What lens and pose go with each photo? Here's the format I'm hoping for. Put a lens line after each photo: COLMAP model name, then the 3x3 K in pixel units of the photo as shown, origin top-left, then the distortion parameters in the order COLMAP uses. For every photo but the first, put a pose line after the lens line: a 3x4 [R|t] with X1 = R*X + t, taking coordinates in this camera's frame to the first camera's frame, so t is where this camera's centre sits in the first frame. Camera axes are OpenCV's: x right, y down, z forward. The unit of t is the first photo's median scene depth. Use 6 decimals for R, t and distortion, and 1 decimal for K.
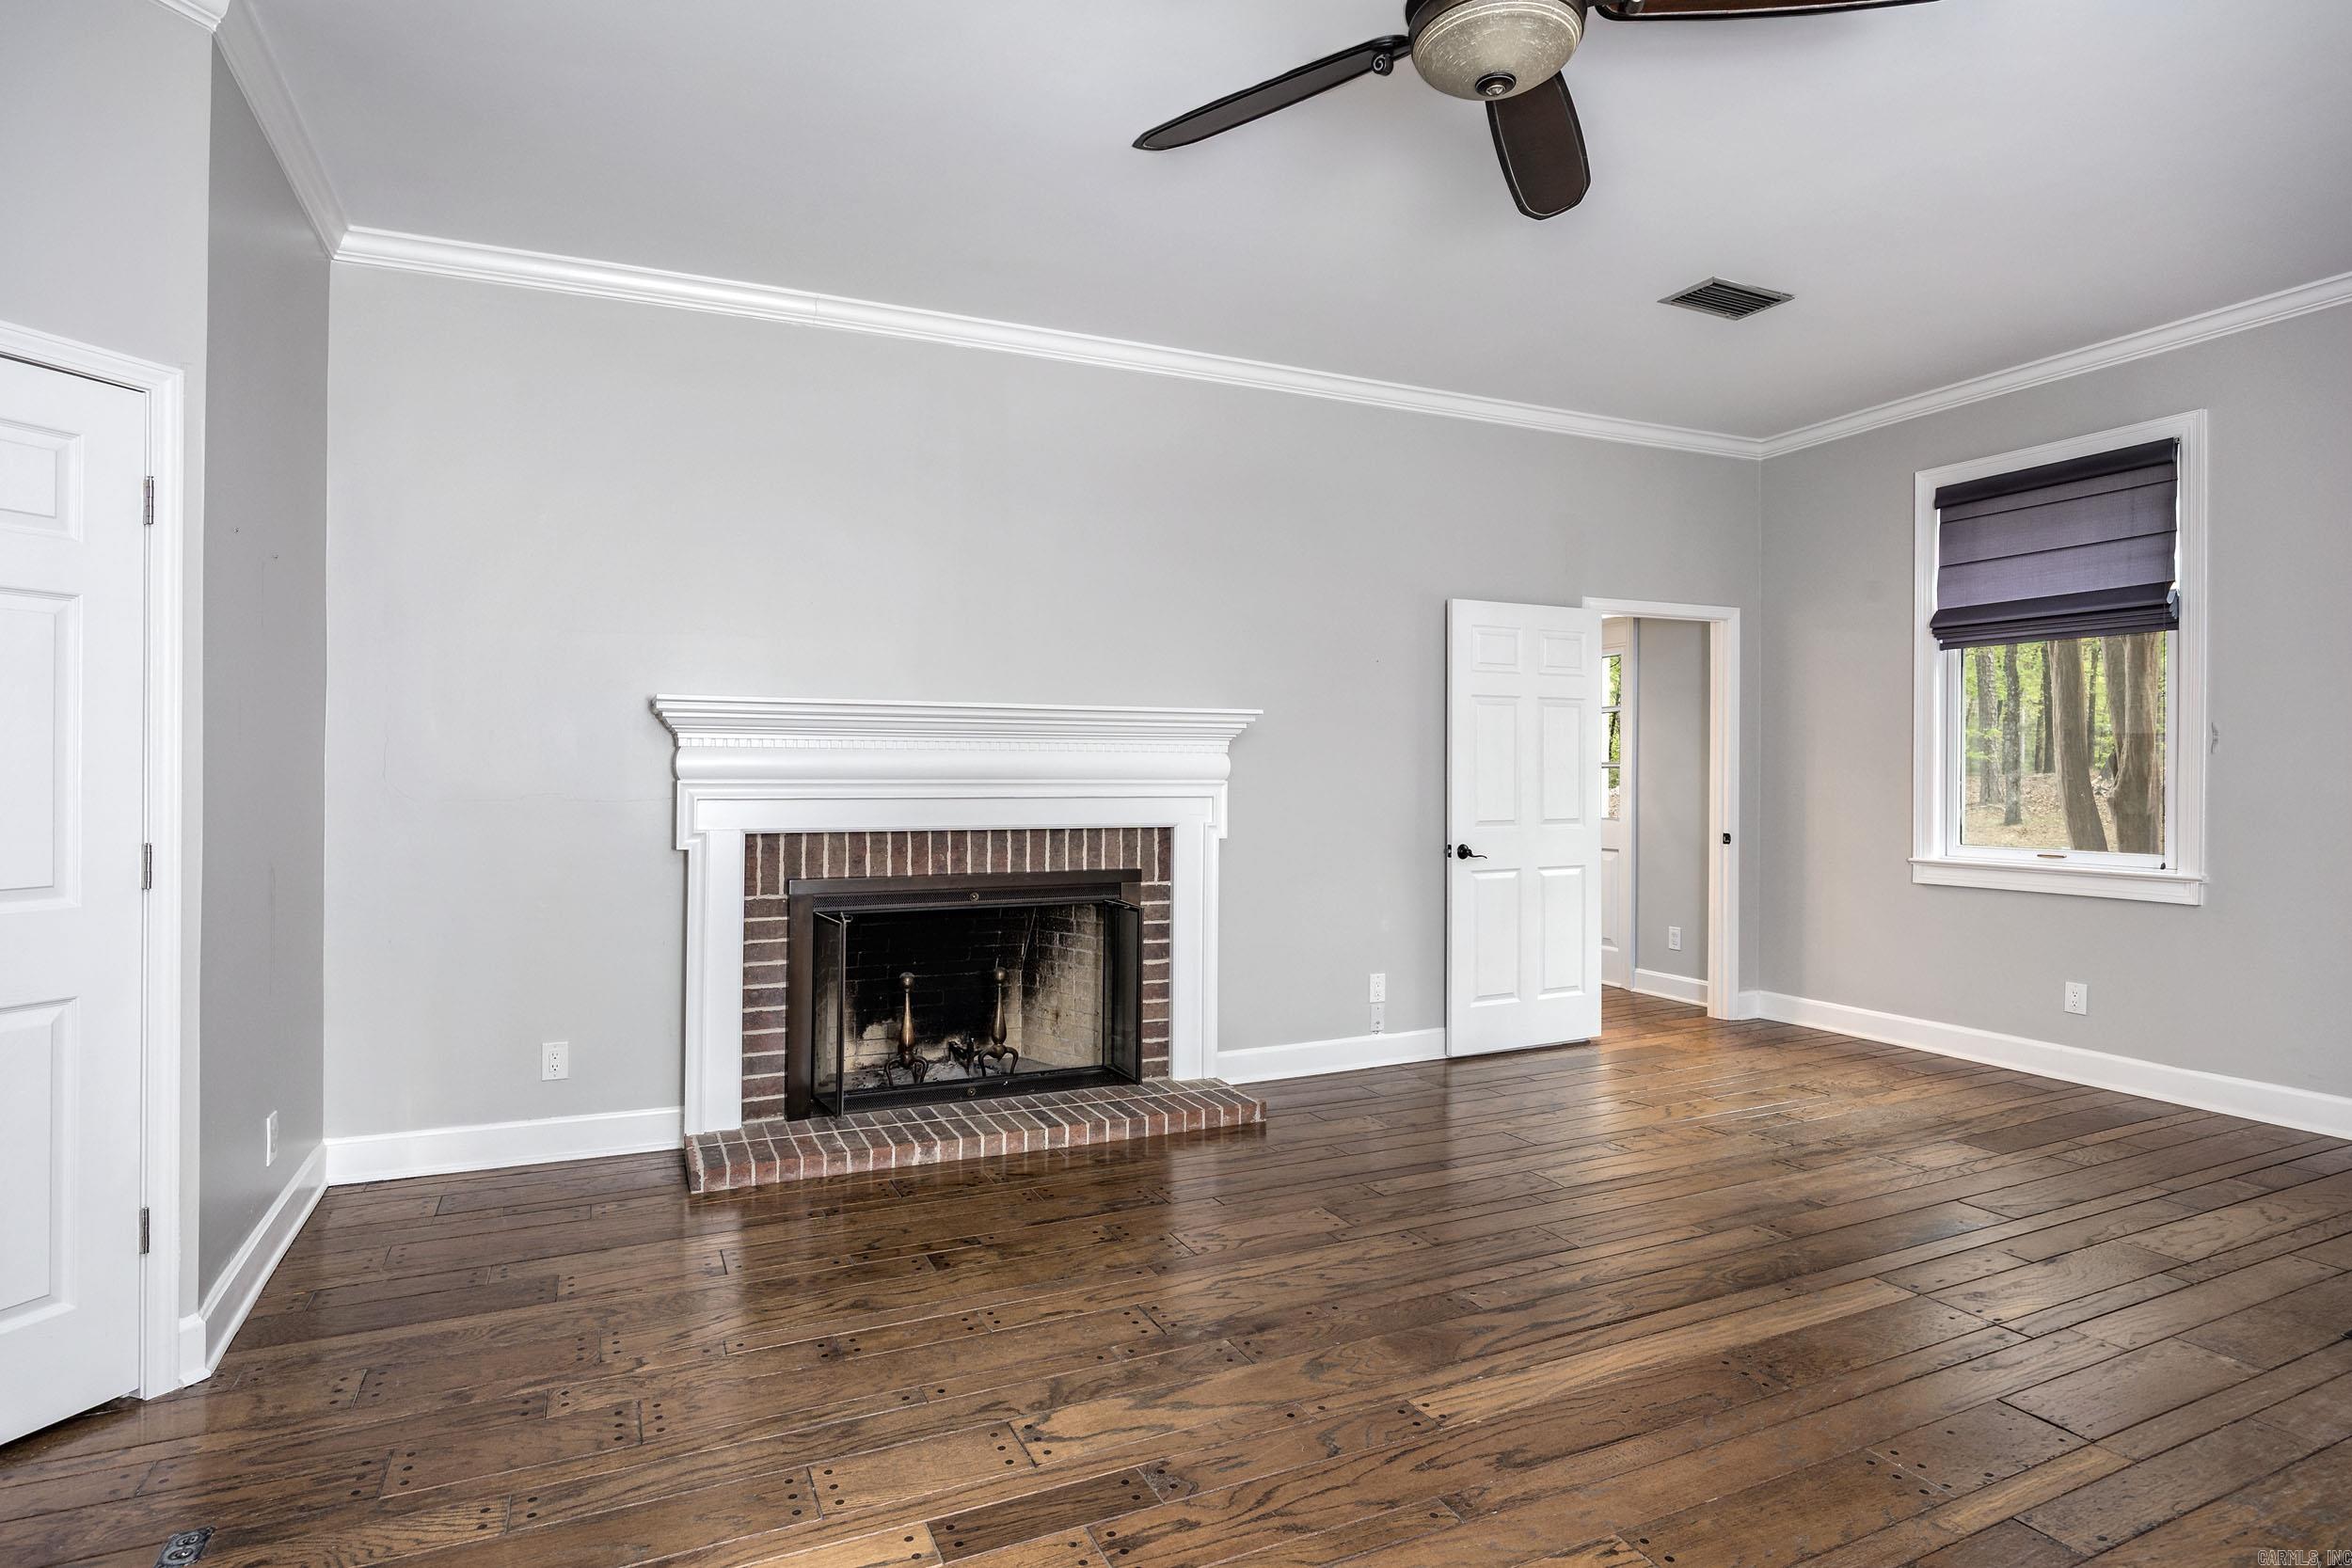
lens RADIAL K [[1219.2, 0, 1168.7], [0, 1219.2, 778.2], [0, 0, 1]] dist [-0.004478, 0.000205]
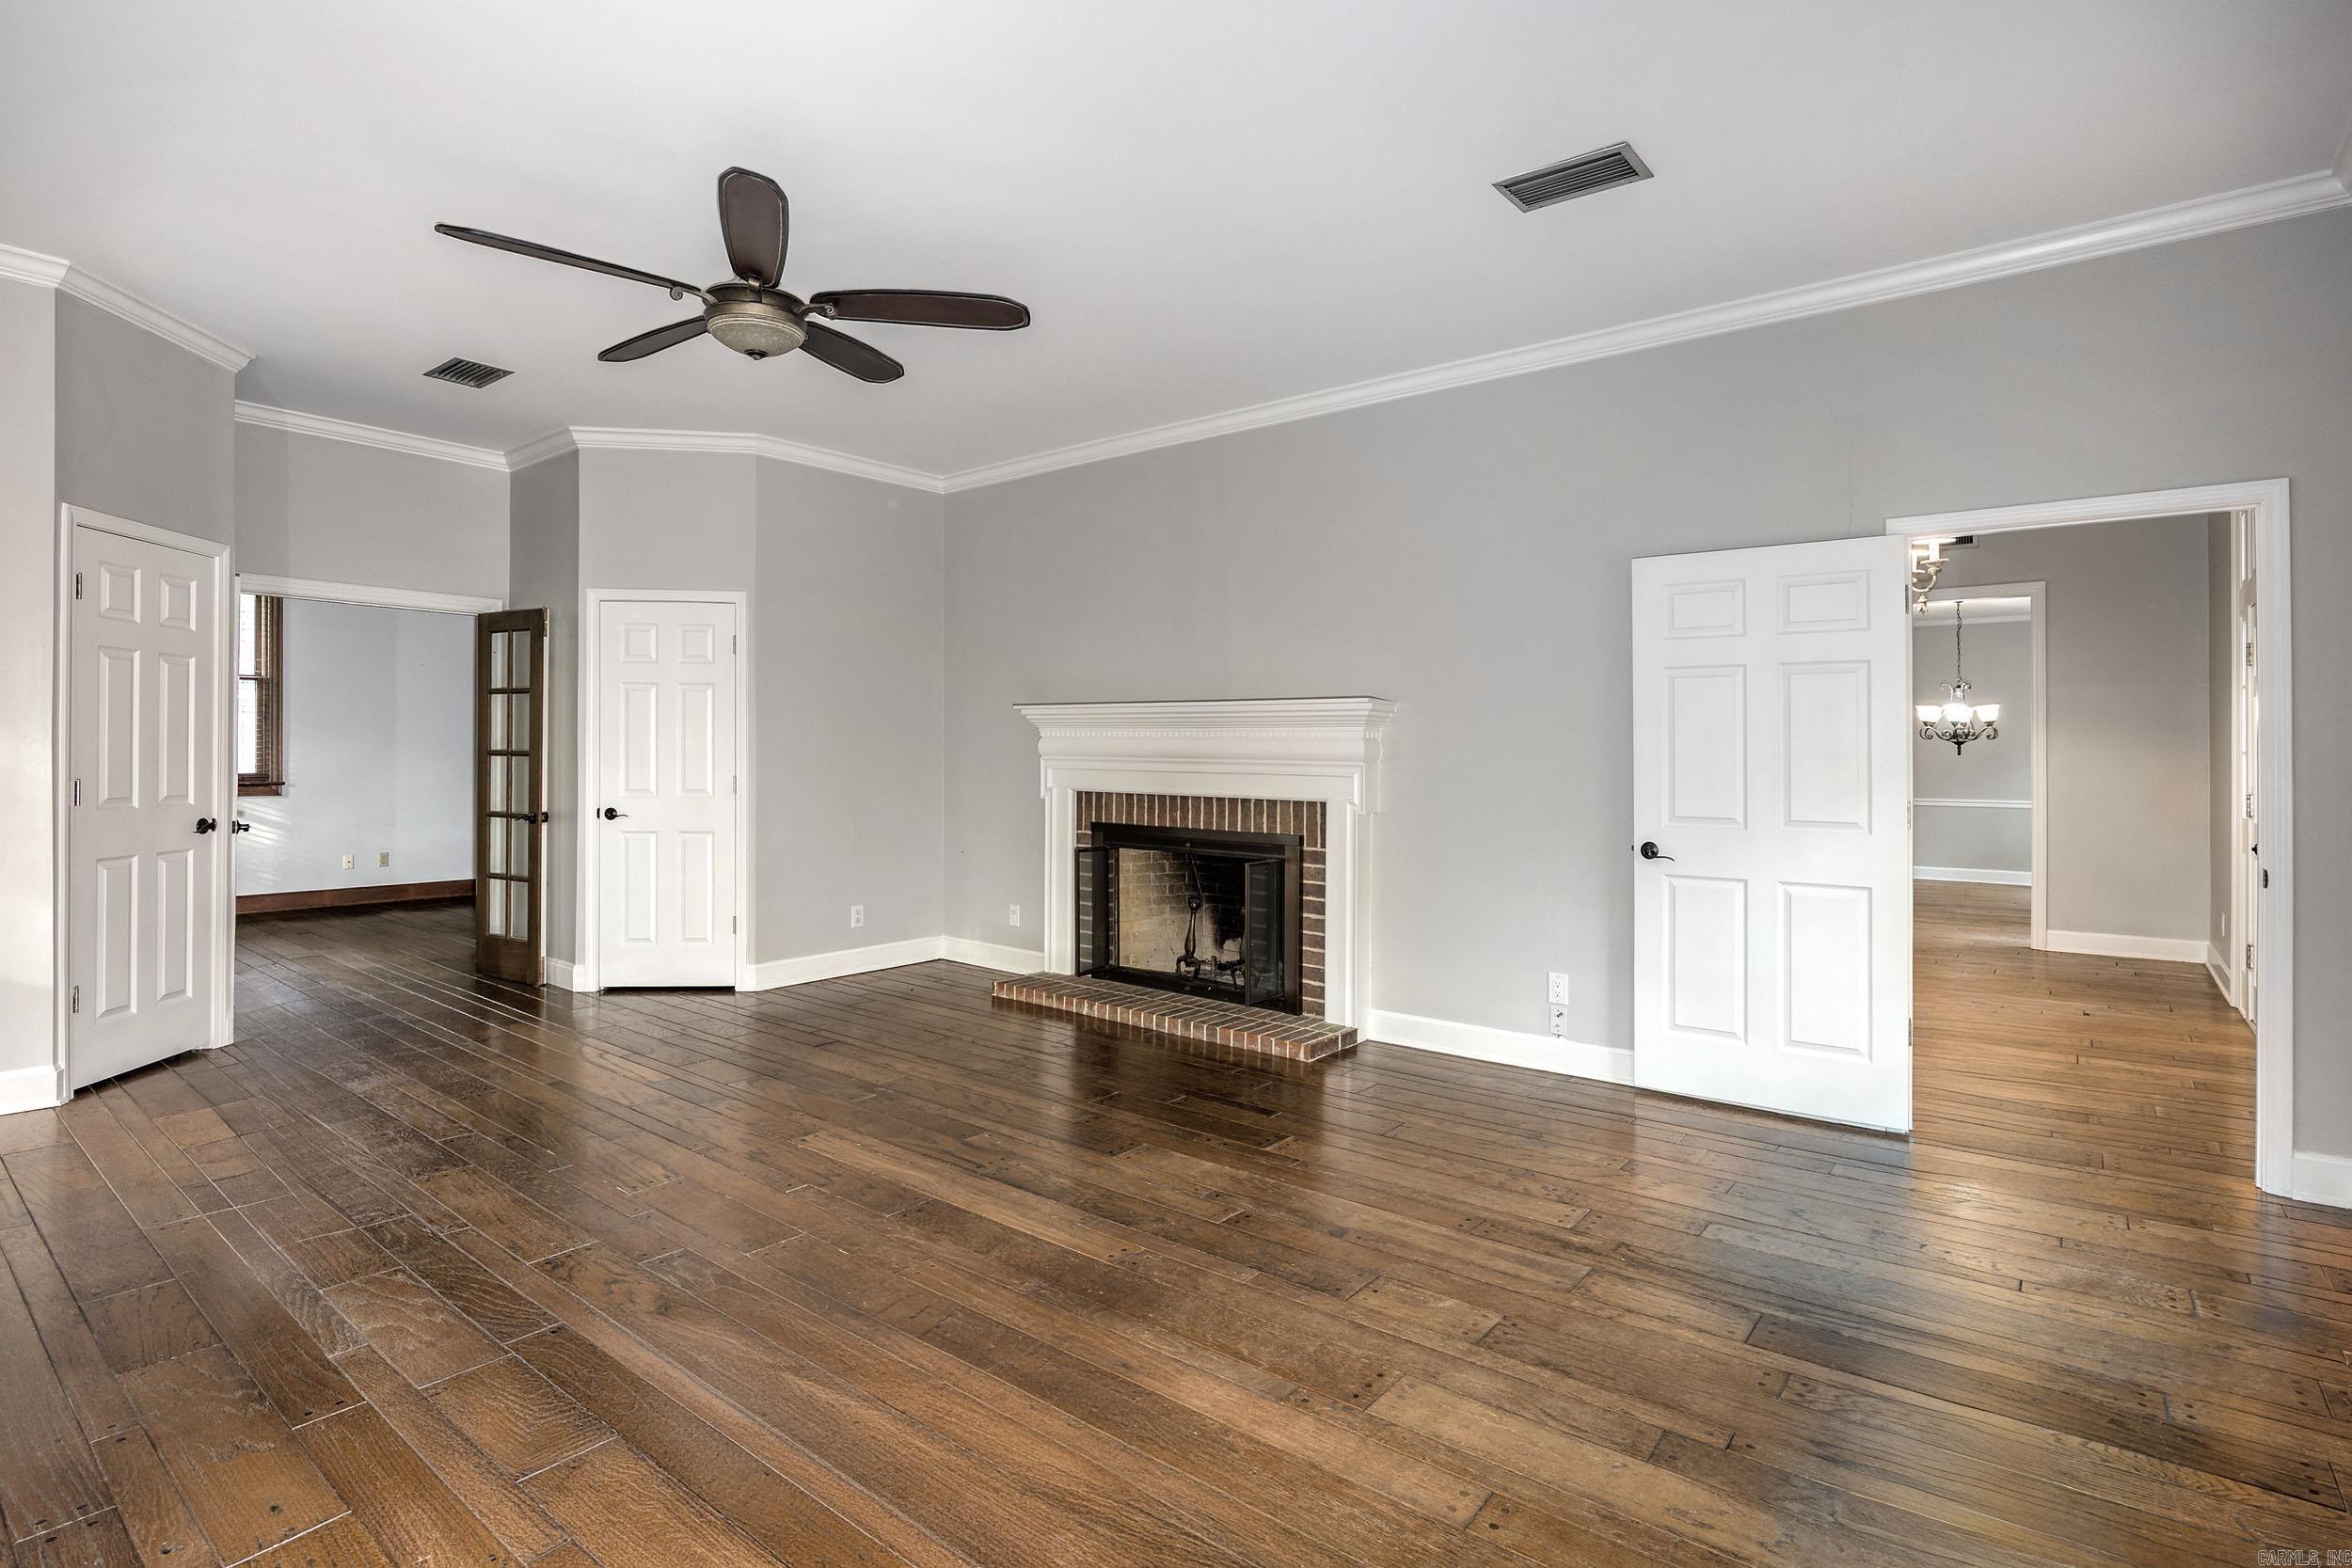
lens RADIAL K [[1173.5, 0, 1160.7], [0, 1173.5, 746.0], [0, 0, 1]] dist [-0.023485, 0.000155]
pose [[0.434809, -0.001487, -0.900522, 0.966160], [-0.013479, 0.999876, -0.008159, -0.002417], [0.900422, 0.015686, 0.434735, 0.382033]]
